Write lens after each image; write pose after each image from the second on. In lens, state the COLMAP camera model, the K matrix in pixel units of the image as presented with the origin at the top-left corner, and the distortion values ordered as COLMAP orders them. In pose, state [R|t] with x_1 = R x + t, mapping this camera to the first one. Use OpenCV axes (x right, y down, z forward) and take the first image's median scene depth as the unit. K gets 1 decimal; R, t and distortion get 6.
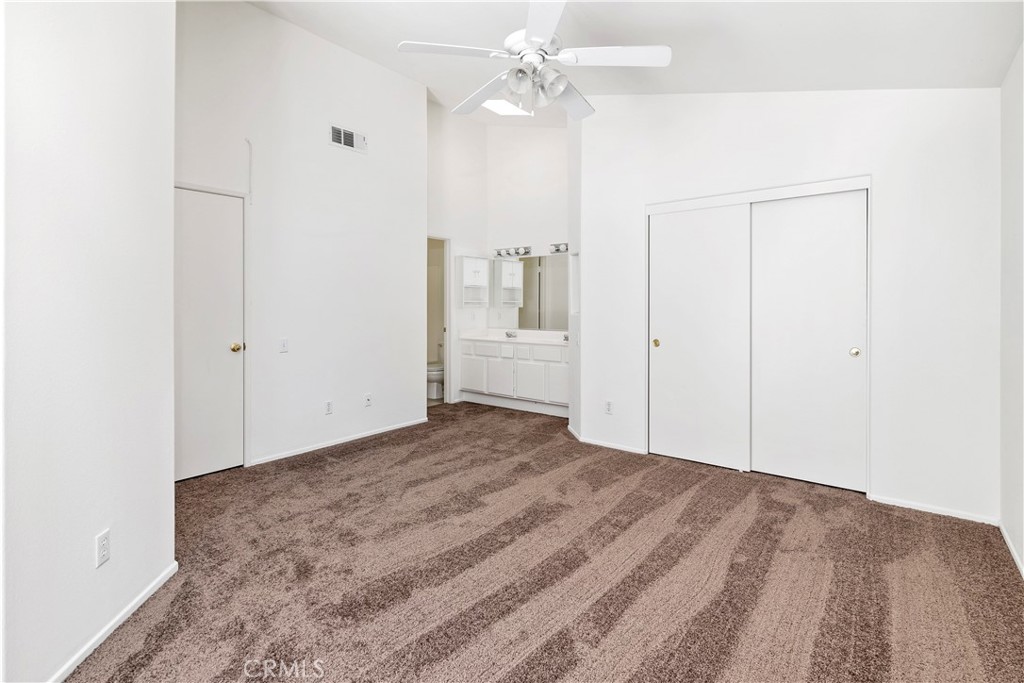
lens RADIAL K [[491.4, 0, 497.5], [0, 491.4, 305.3], [0, 0, 1]] dist [0.000109, -0.000868]
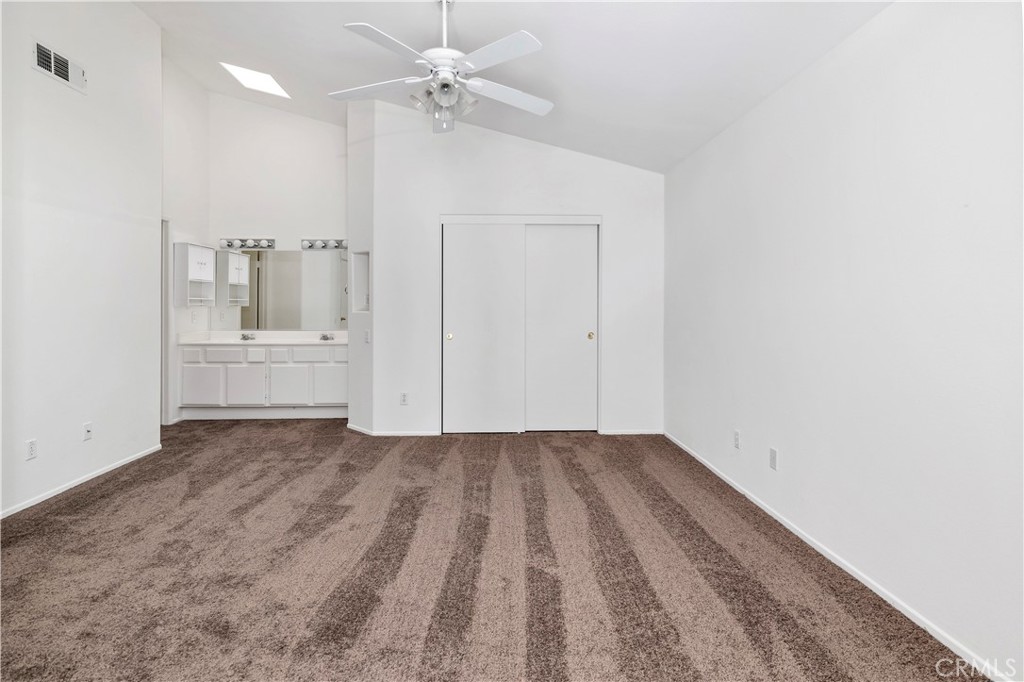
lens RADIAL K [[491.4, 0, 495.9], [0, 491.4, 309.3], [0, 0, 1]] dist [0.000109, -0.000868]
pose [[0.758667, -0.002124, 0.651475, -0.403865], [-0.001931, 0.999983, 0.005509, 0.008125], [-0.651476, -0.005437, 0.758650, 0.070350]]
